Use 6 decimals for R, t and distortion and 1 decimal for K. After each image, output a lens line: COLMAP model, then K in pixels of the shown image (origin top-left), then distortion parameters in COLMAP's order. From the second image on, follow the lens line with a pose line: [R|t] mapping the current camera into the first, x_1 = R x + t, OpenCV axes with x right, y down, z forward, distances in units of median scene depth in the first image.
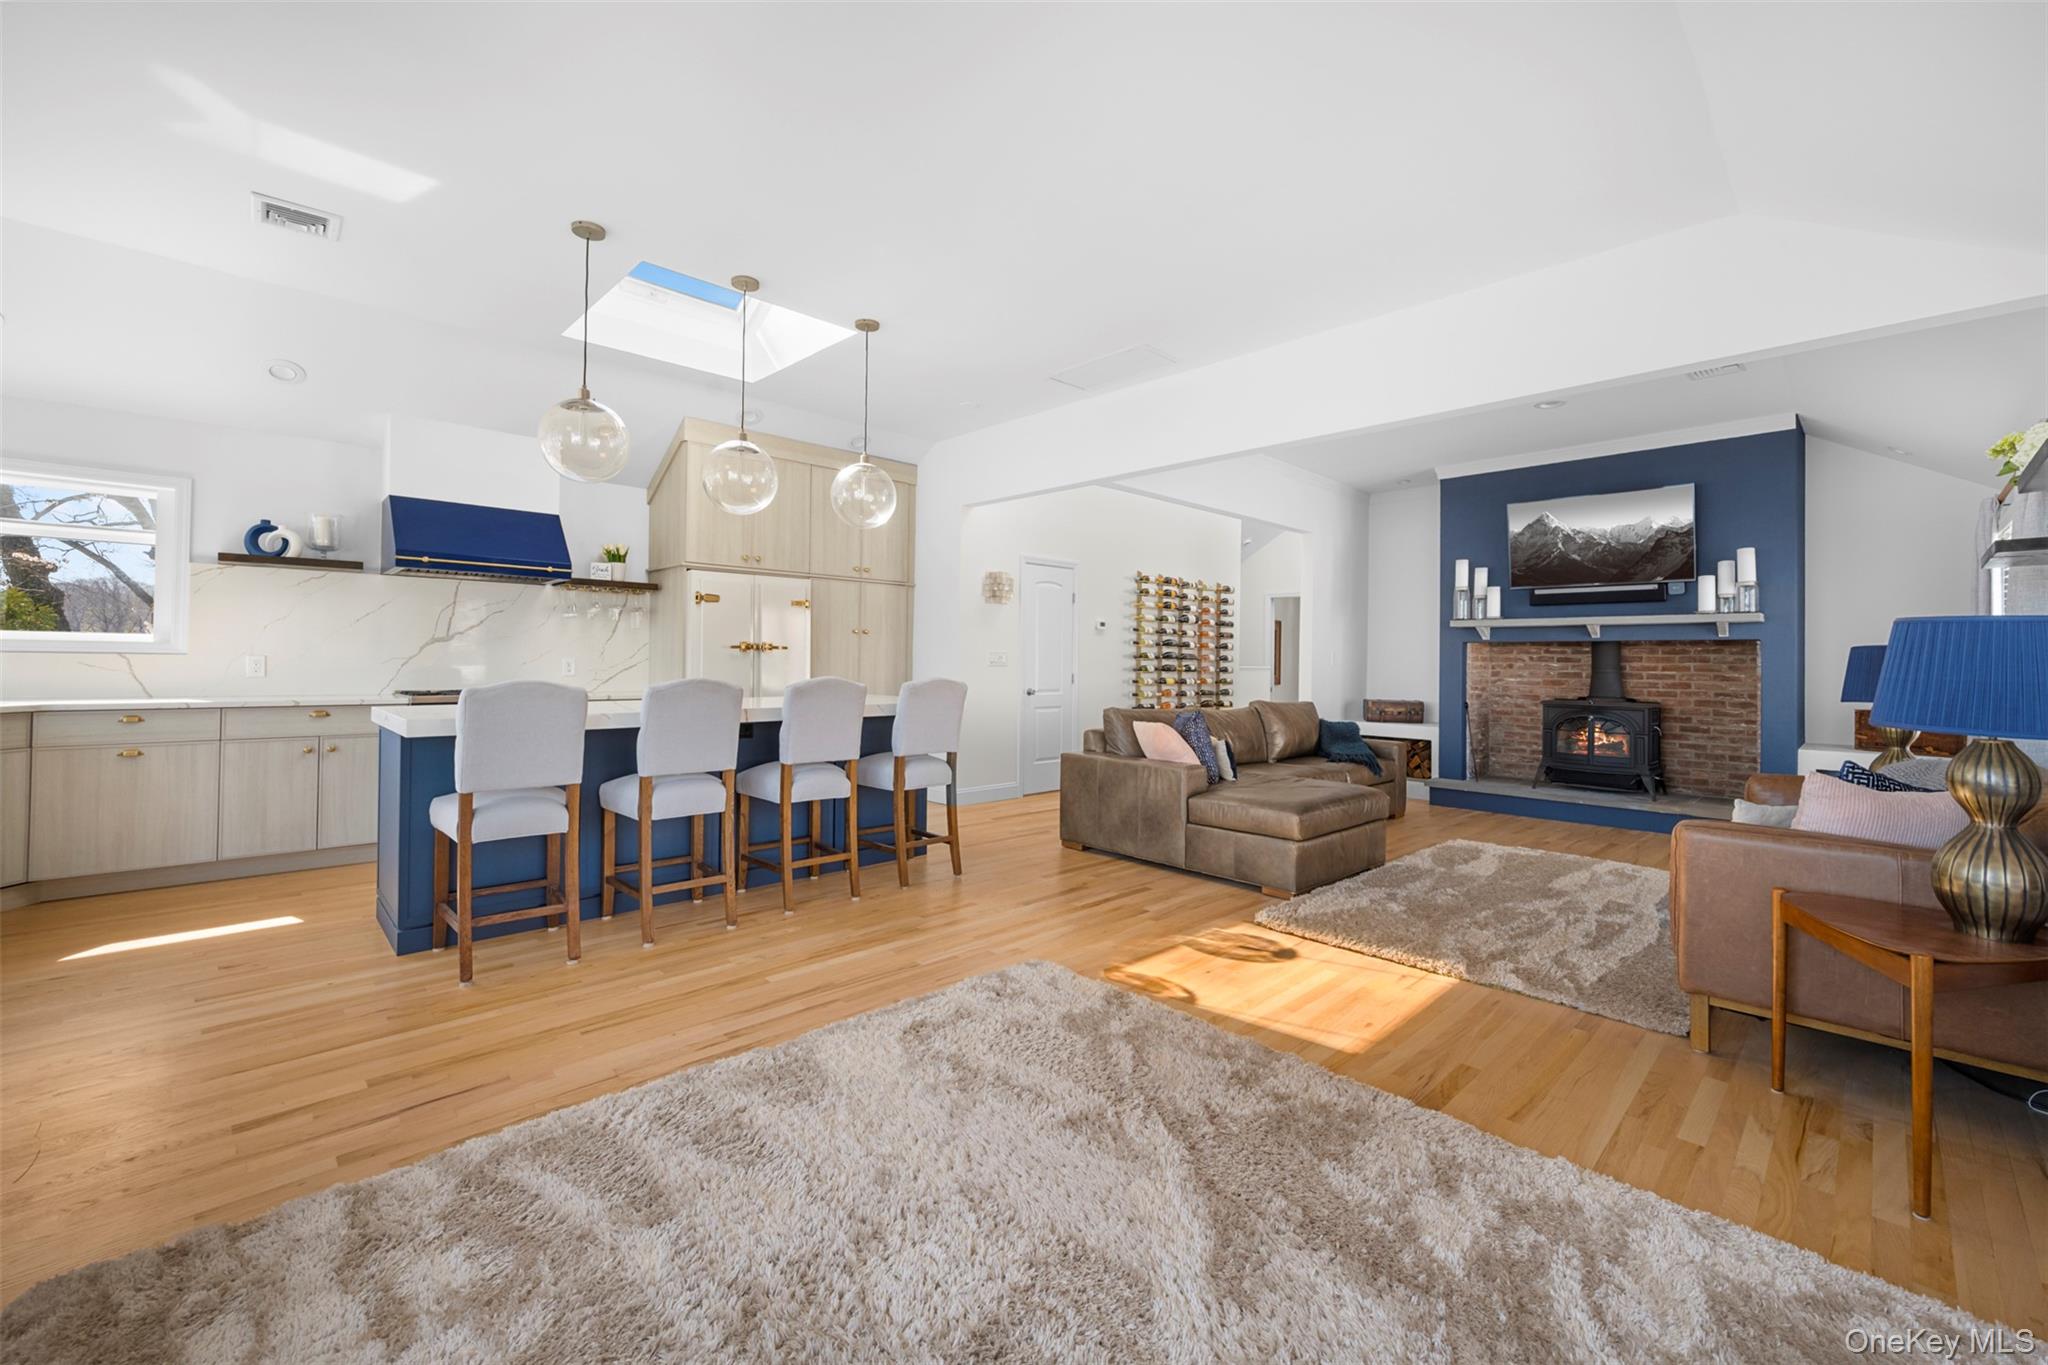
lens RADIAL K [[831.2, 0, 1024.0], [0, 831.2, 682.5], [0, 0, 1]] dist [-0.000400, -0.000151]
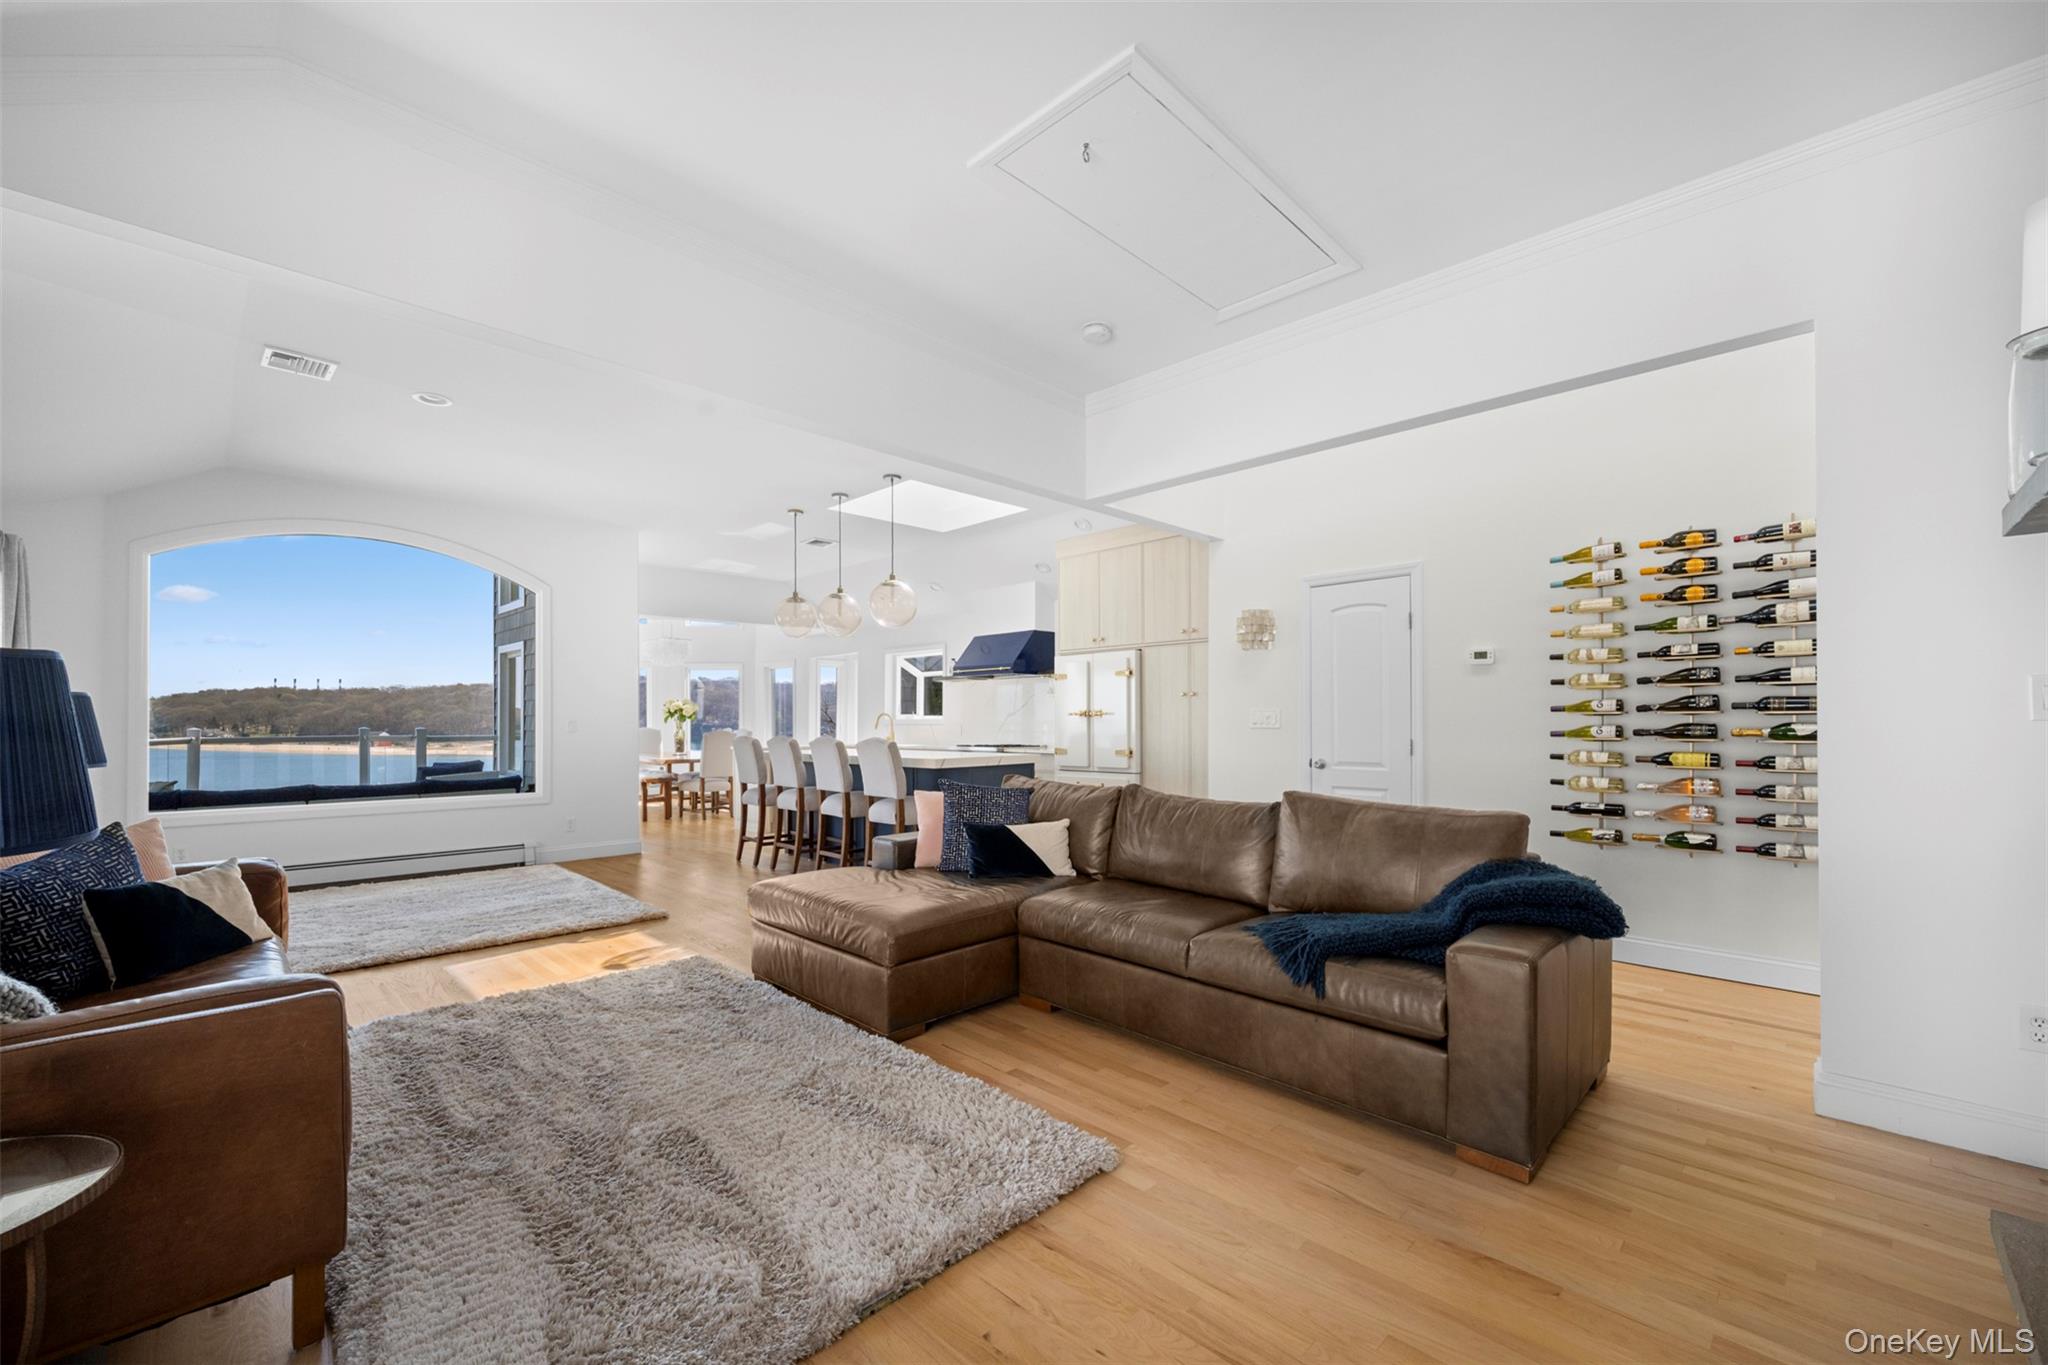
lens RADIAL K [[824.4, 0, 1023.6], [0, 824.4, 730.7], [0, 0, 1]] dist [-0.000155, -0.000033]
pose [[0.019949, -0.003502, -0.999795, 0.982614], [-0.021684, 0.999757, -0.003934, -0.013244], [0.999566, 0.021758, 0.019868, 1.010449]]
